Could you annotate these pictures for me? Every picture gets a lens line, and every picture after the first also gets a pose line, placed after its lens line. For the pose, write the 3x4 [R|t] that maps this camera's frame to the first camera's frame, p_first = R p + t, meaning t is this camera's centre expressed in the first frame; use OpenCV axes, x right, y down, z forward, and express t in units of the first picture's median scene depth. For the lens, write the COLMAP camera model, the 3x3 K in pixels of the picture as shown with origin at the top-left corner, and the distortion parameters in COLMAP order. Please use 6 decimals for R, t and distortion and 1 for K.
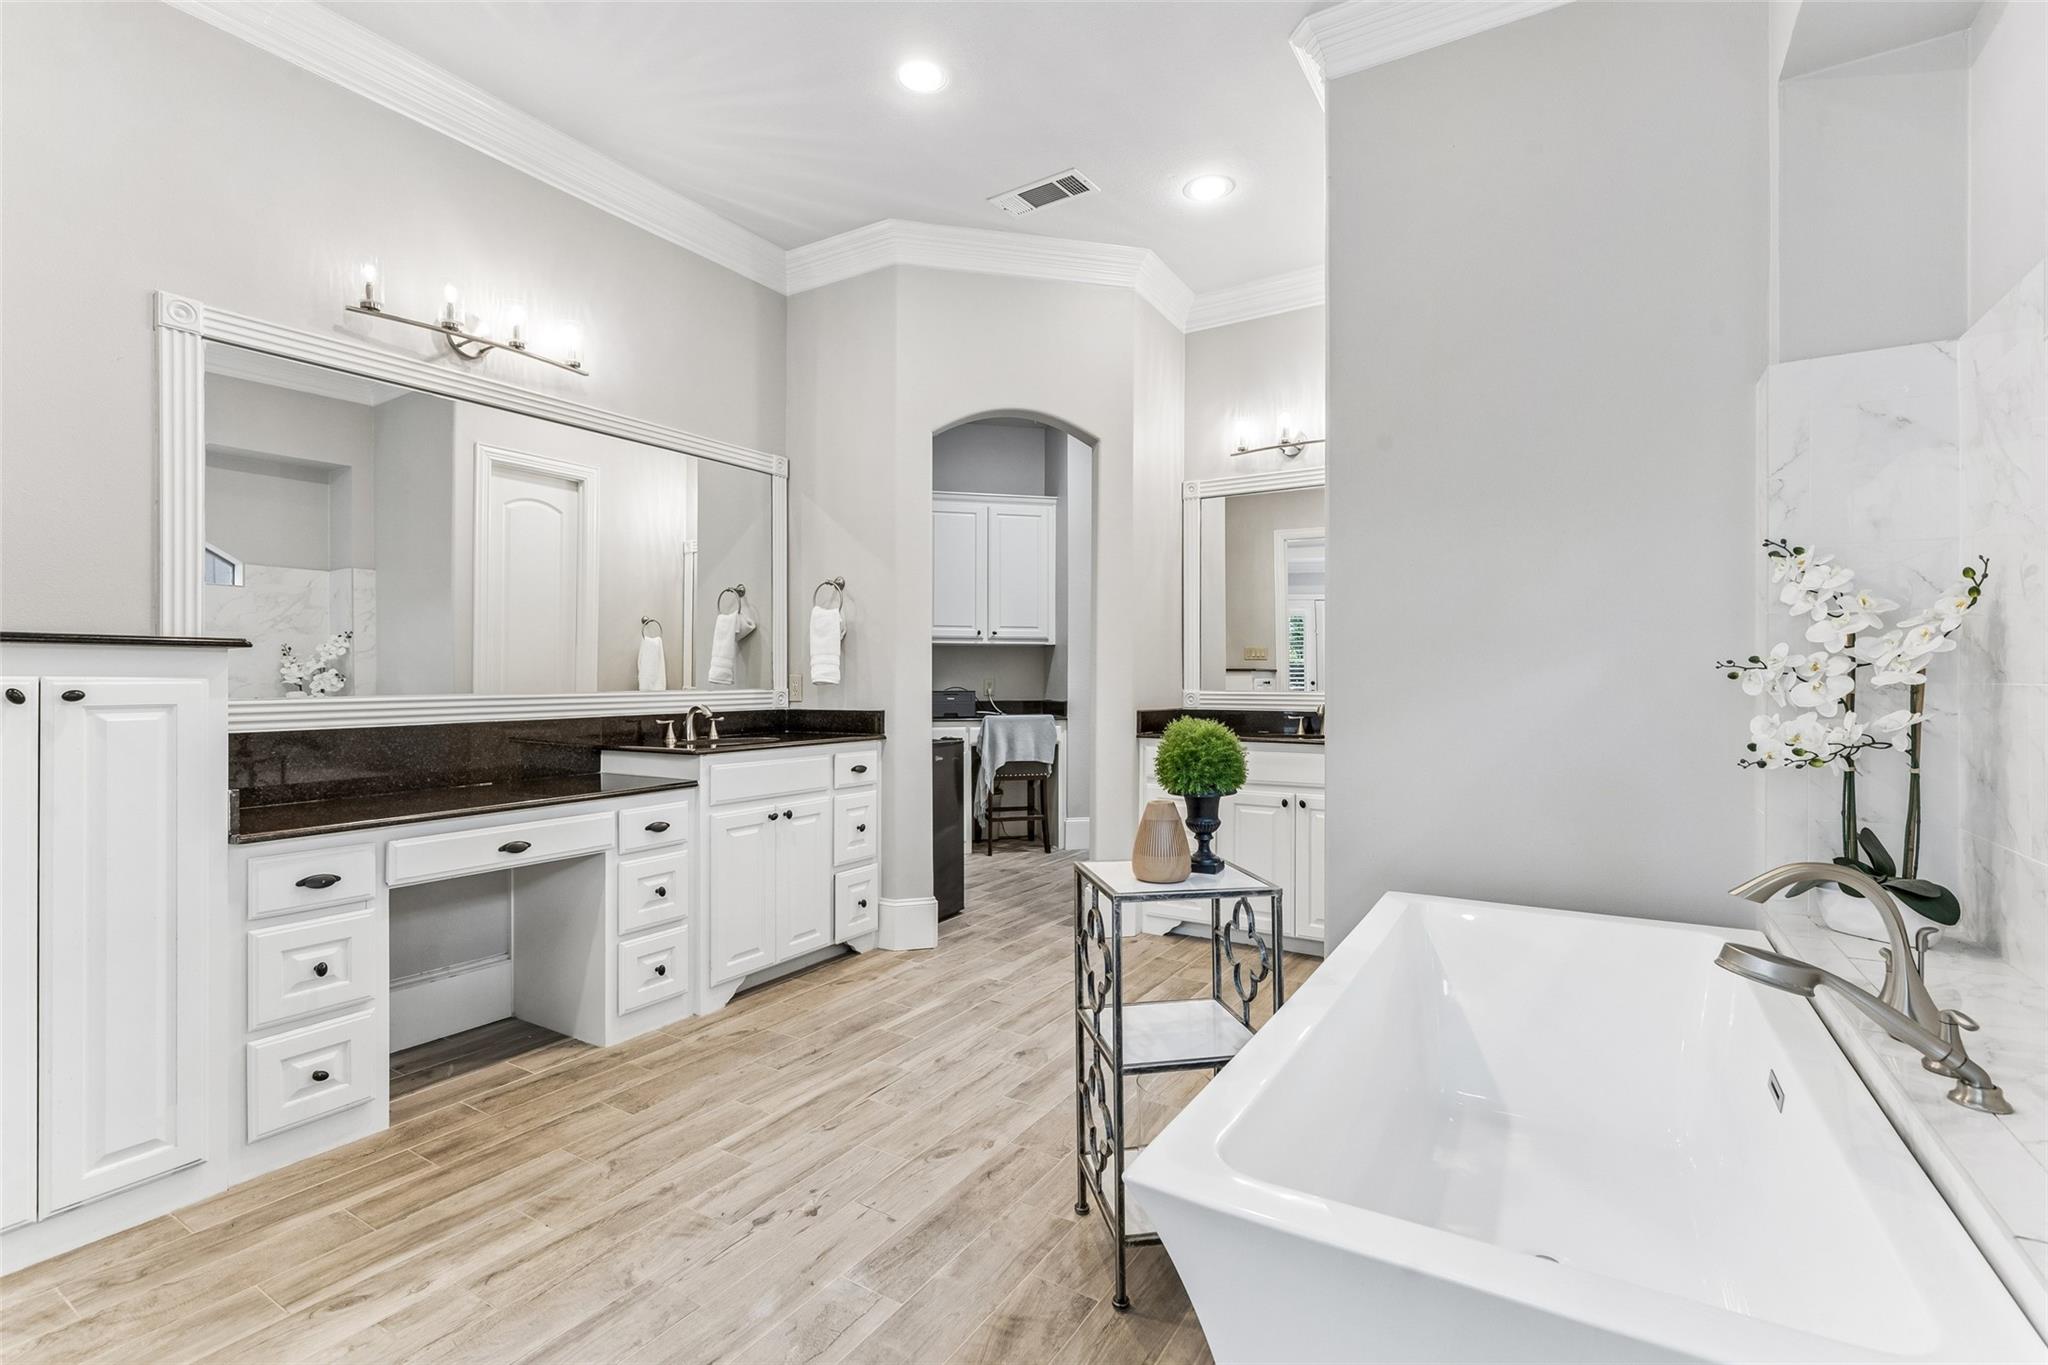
lens RADIAL K [[939.4, 0, 1012.7], [0, 939.4, 683.1], [0, 0, 1]] dist [0.006736, -0.001213]
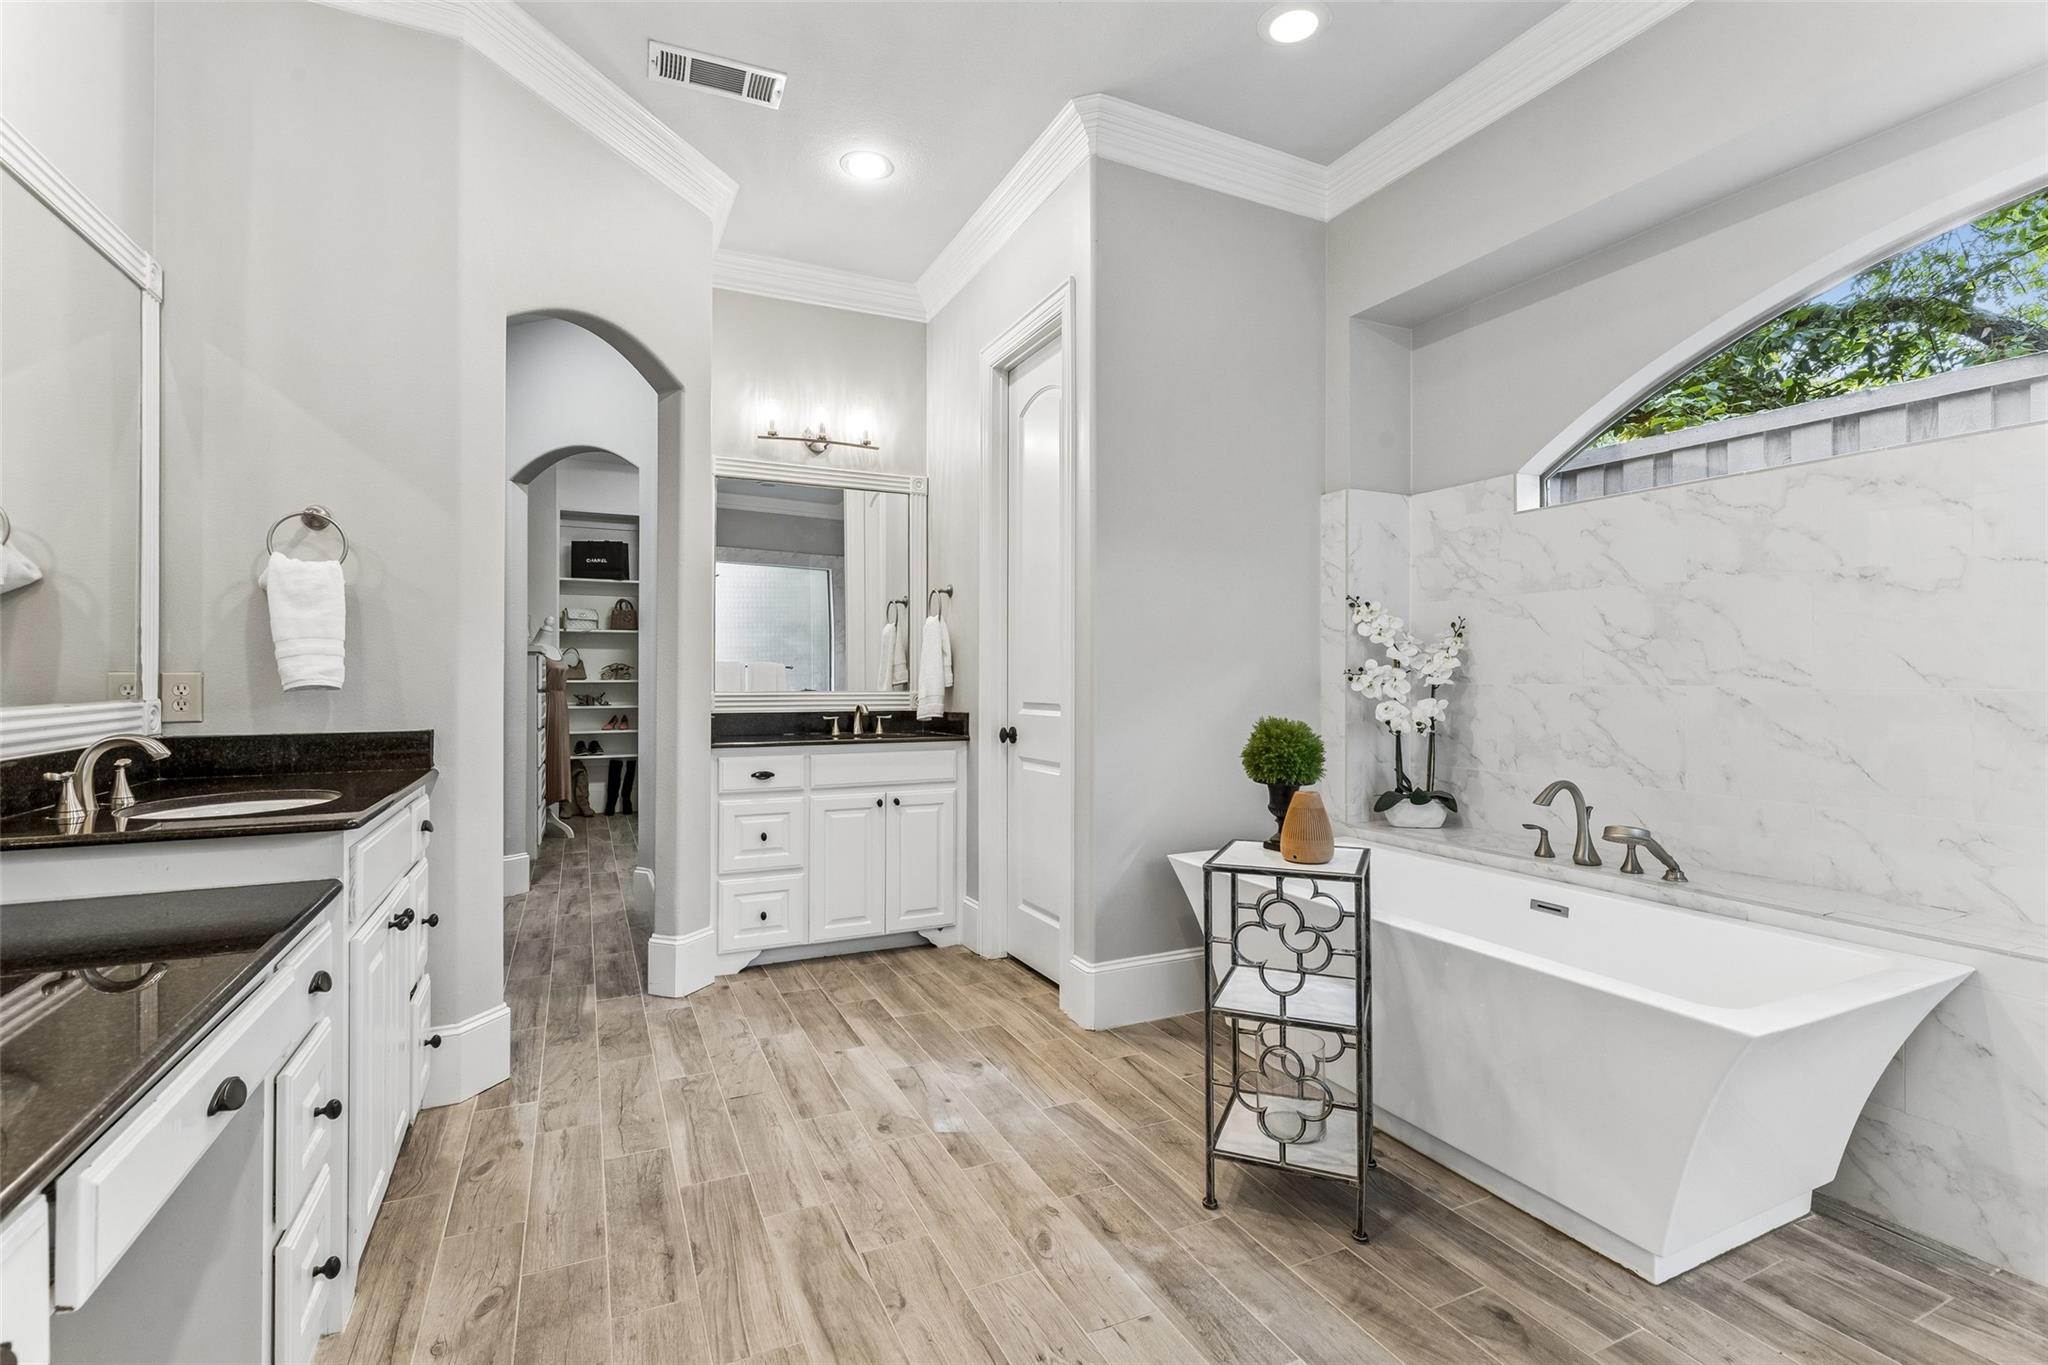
lens RADIAL K [[939.4, 0, 1023.7], [0, 939.4, 674.9], [0, 0, 1]] dist [0.006736, -0.001213]
pose [[0.531108, 0.003048, 0.847299, -0.580352], [0.001894, 0.999987, -0.004785, -0.005326], [-0.847302, 0.004146, 0.531095, 0.406517]]
